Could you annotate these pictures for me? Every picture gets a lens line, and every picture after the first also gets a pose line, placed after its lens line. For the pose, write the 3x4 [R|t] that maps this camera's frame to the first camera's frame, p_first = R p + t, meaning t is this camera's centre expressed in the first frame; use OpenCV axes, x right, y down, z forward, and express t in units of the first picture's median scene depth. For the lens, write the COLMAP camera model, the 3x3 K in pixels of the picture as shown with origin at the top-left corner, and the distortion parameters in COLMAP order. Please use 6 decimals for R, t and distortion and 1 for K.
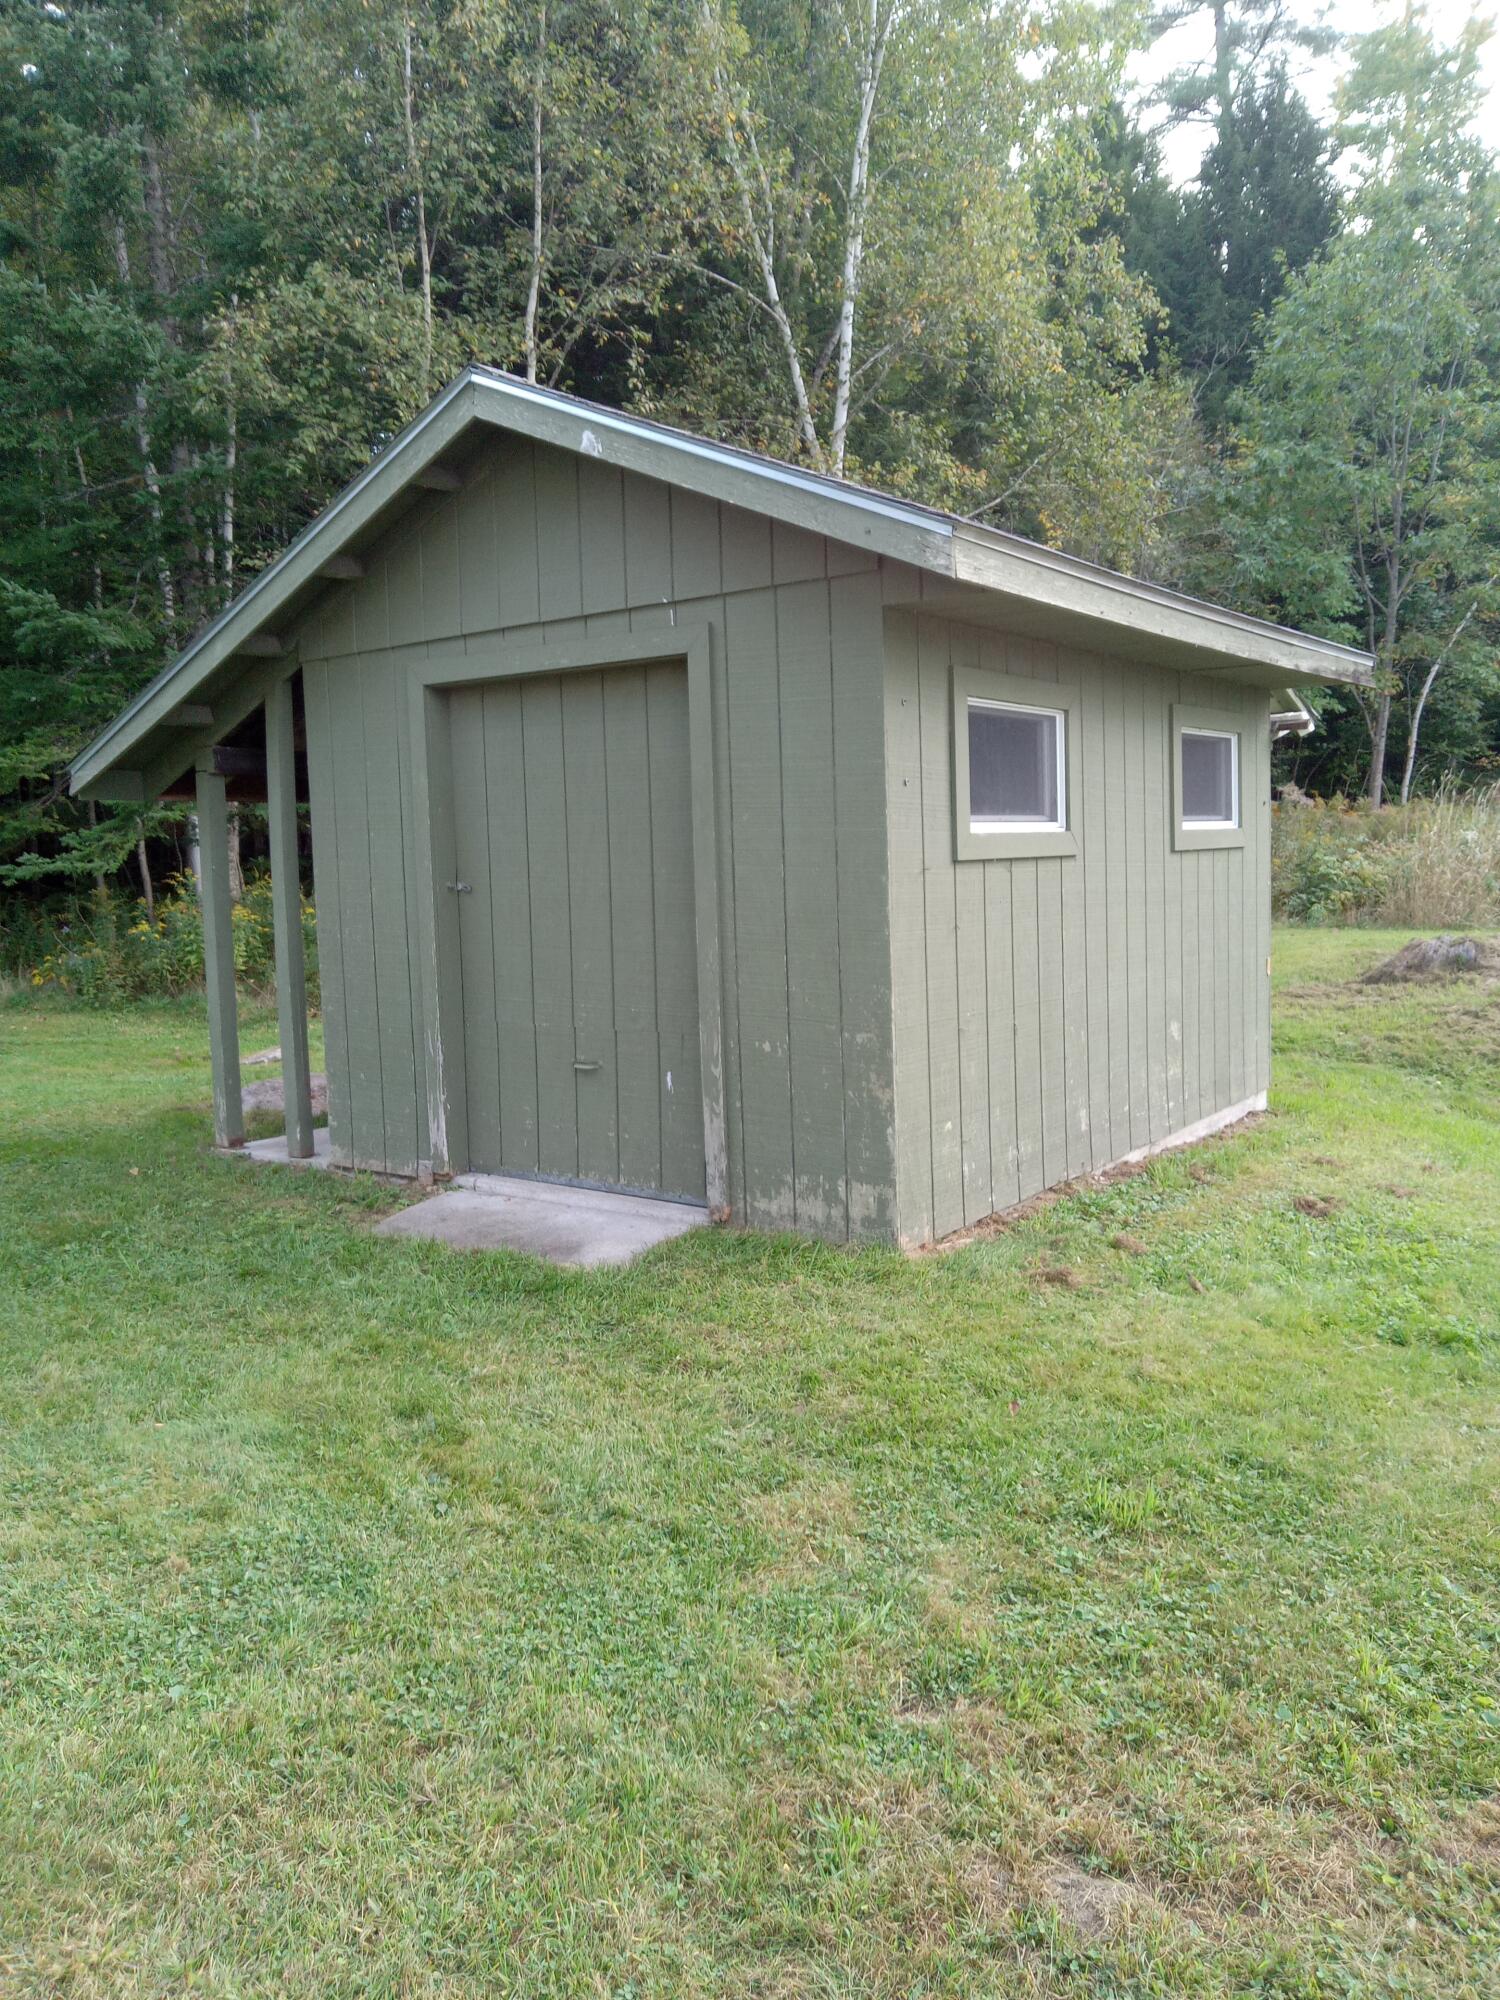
lens RADIAL K [[1505.9, 0, 743.4], [0, 1505.9, 996.7], [0, 0, 1]] dist [0.053488, -0.109766]
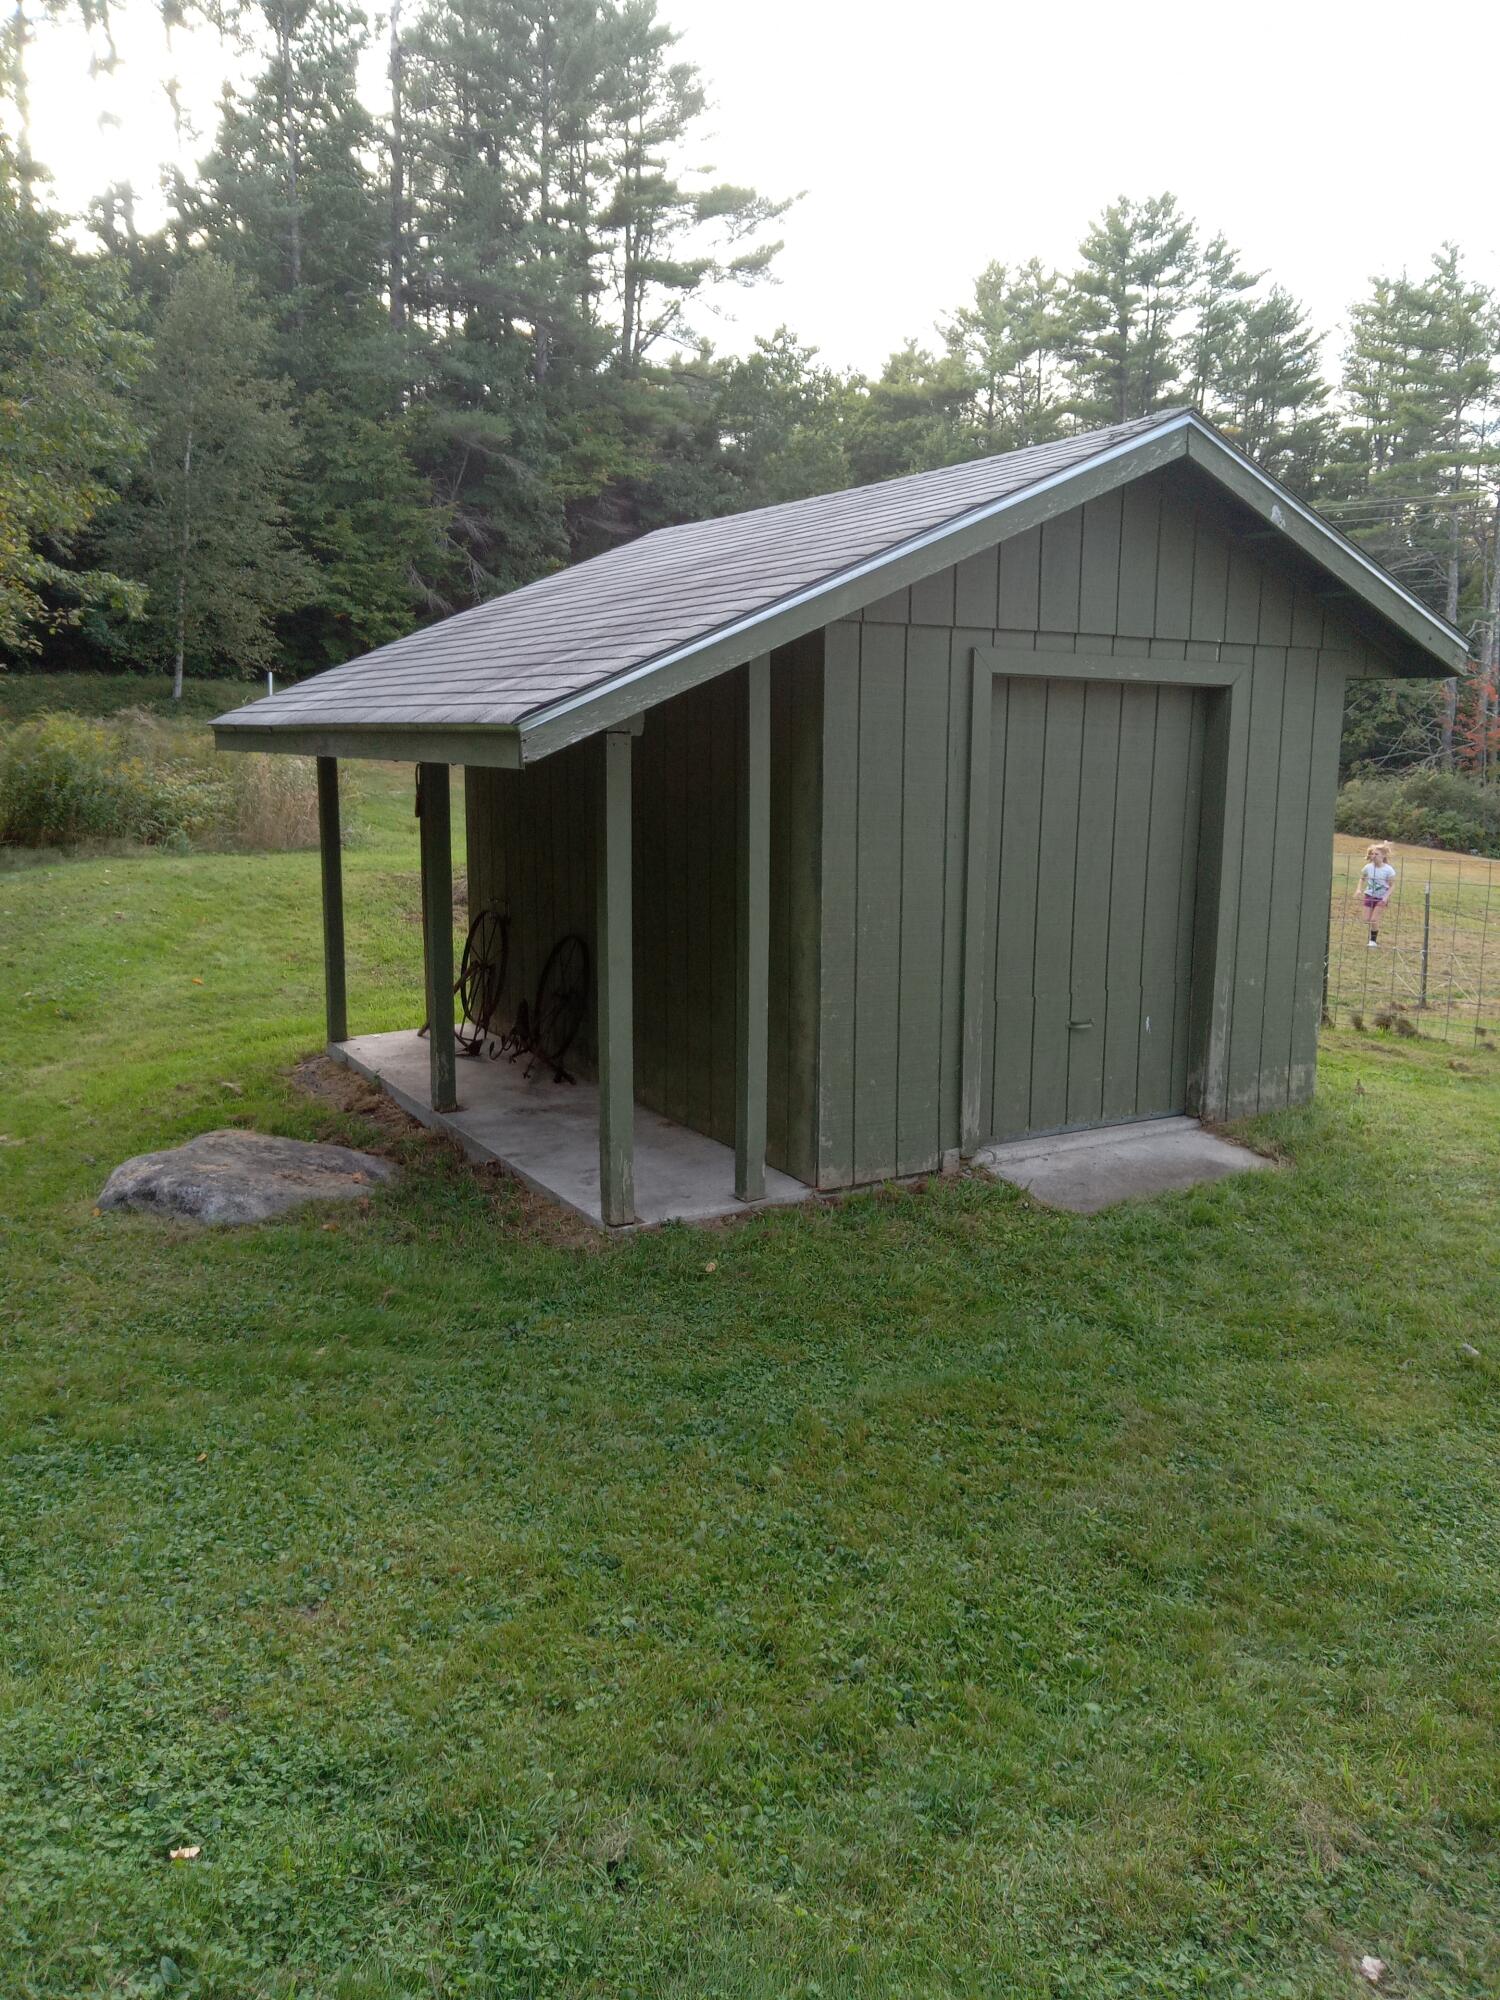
lens RADIAL K [[1505.9, 0, 743.4], [0, 1505.9, 996.7], [0, 0, 1]] dist [0.053488, -0.109766]
pose [[0.364221, -0.128761, 0.922368, -1.392846], [0.063943, 0.991517, 0.113165, -0.135504], [-0.929115, 0.017762, 0.369365, 0.905698]]
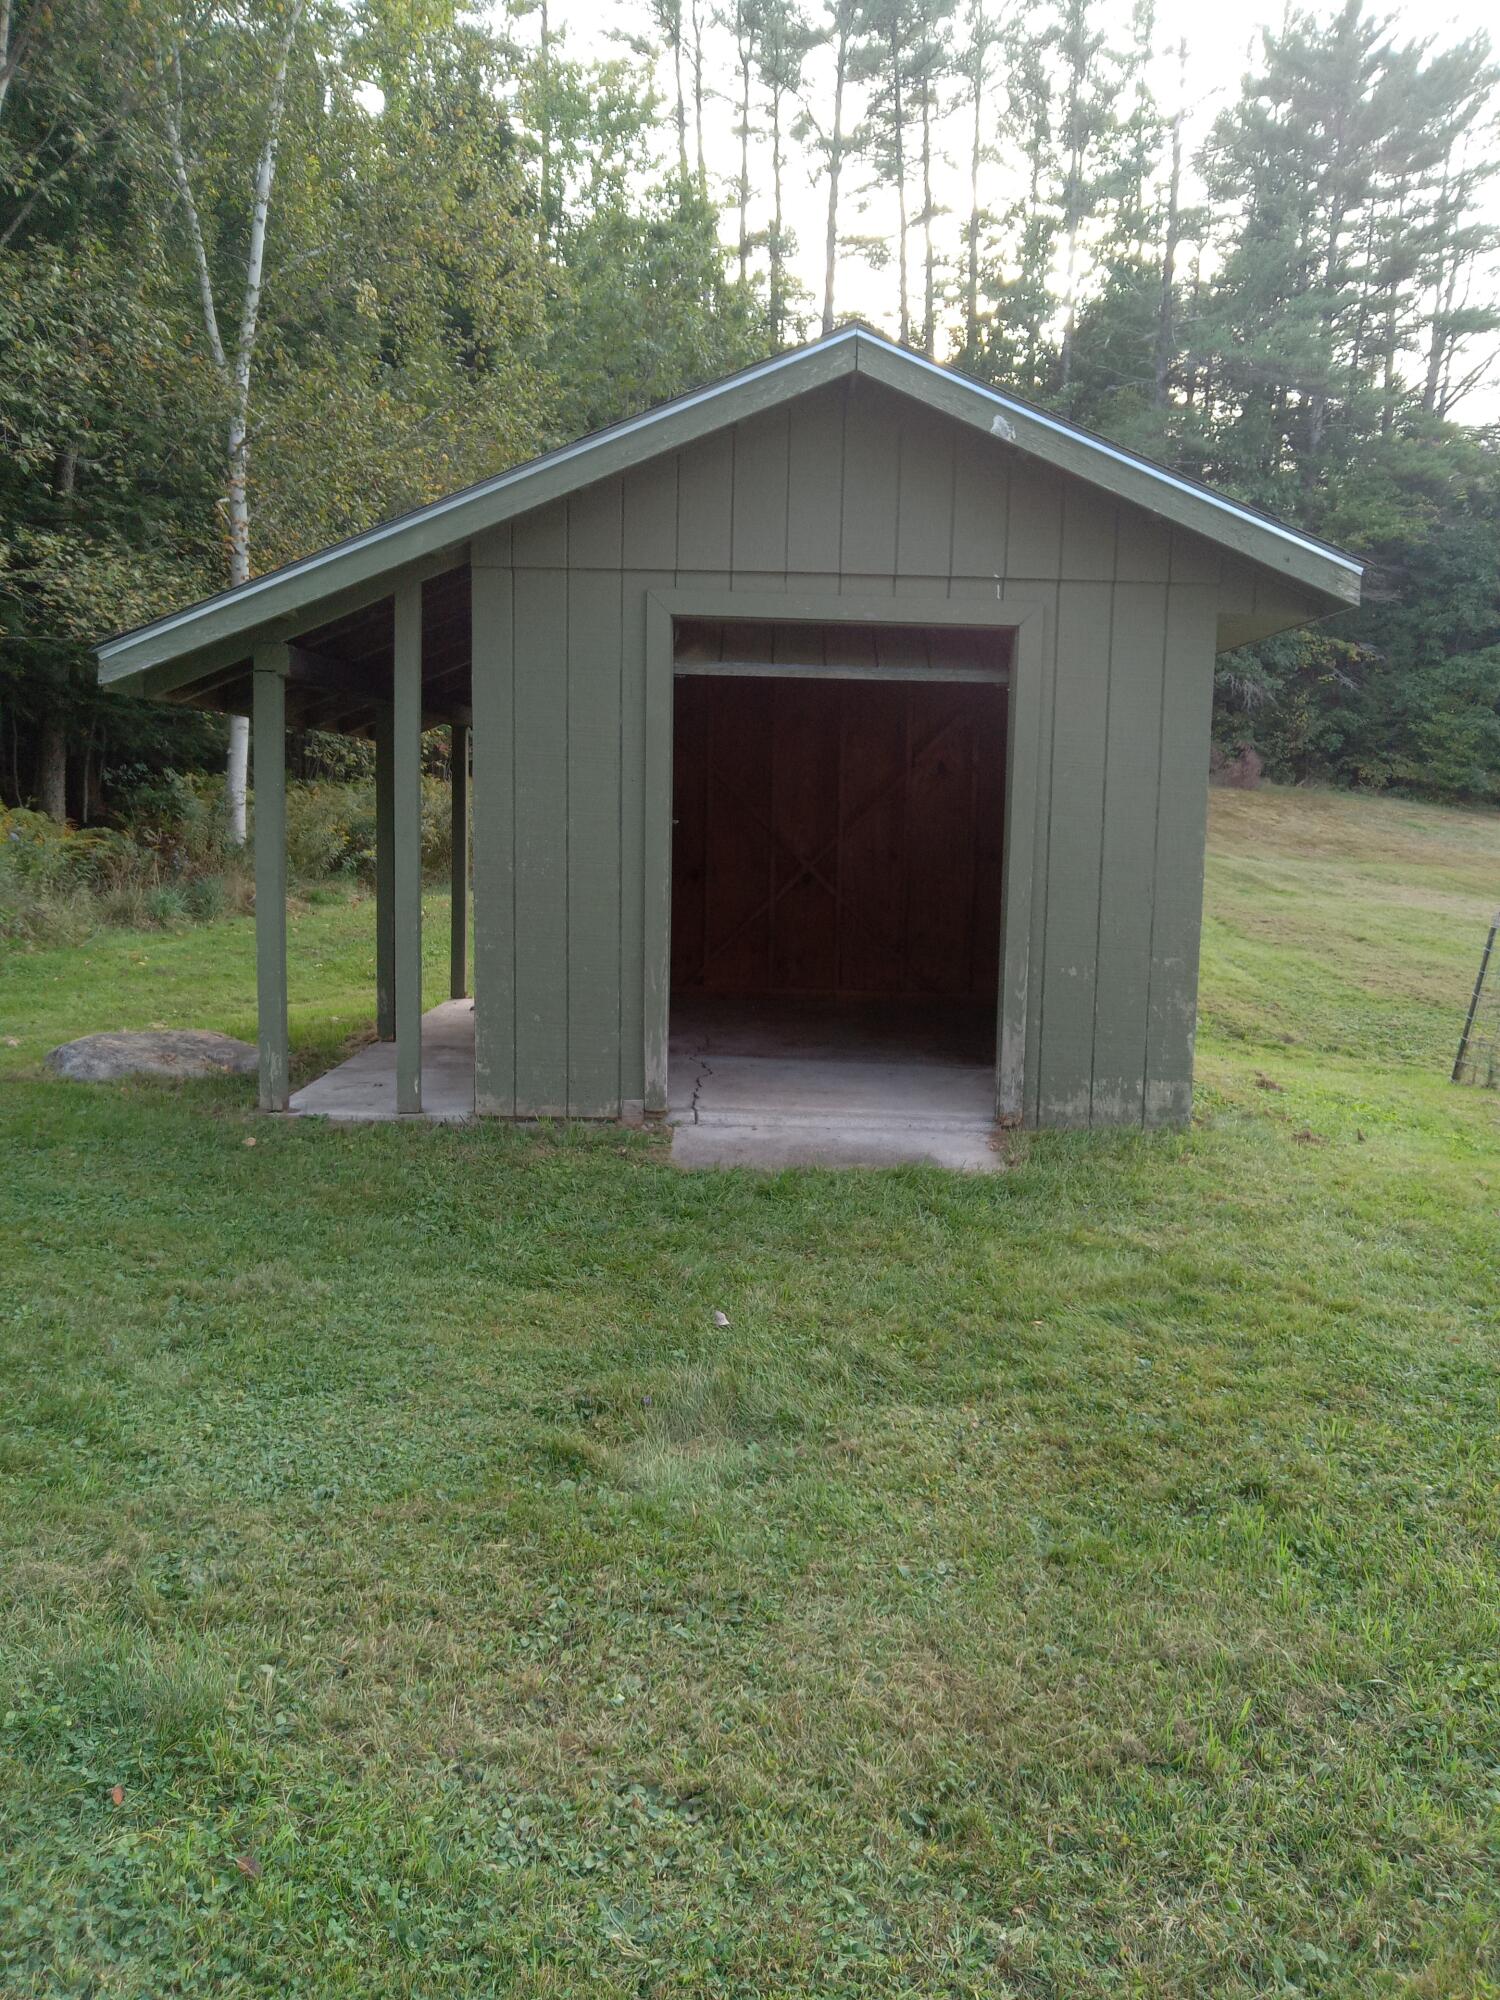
lens RADIAL K [[1505.9, 0, 743.4], [0, 1505.9, 996.7], [0, 0, 1]] dist [0.053488, -0.109766]
pose [[0.800315, -0.024604, 0.599075, -0.881161], [0.007491, 0.999490, 0.031041, 0.013823], [-0.599533, -0.020355, 0.800091, 0.207099]]
